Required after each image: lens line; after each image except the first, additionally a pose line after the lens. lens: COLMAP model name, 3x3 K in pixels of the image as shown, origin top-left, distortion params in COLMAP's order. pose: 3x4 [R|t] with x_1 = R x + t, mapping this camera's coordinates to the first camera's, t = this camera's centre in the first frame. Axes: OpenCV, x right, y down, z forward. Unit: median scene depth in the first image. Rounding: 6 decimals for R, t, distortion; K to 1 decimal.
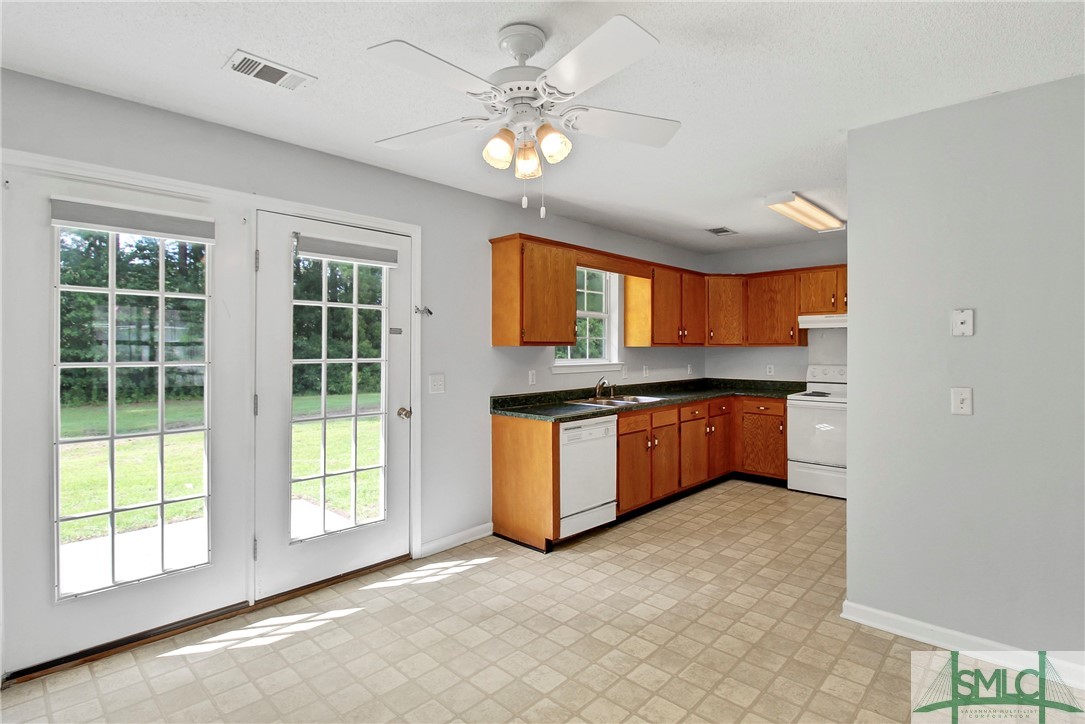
lens RADIAL K [[528.0, 0, 543.6], [0, 528.0, 346.8], [0, 0, 1]] dist [0.002596, -0.017362]
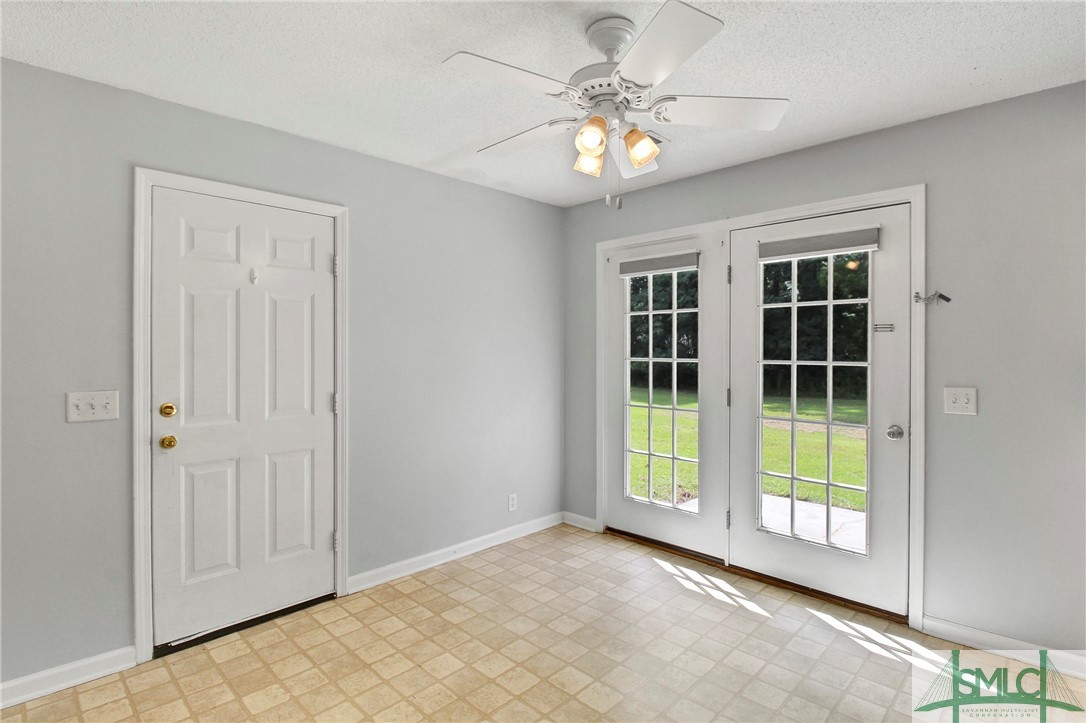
lens RADIAL K [[507.7, 0, 543.5], [0, 507.7, 352.9], [0, 0, 1]] dist [-0.036909, -0.000153]
pose [[-0.009373, 0.005614, -0.999940, 0.514416], [0.002060, 0.999982, 0.005595, 0.003293], [0.999954, -0.002008, -0.009384, 0.529808]]
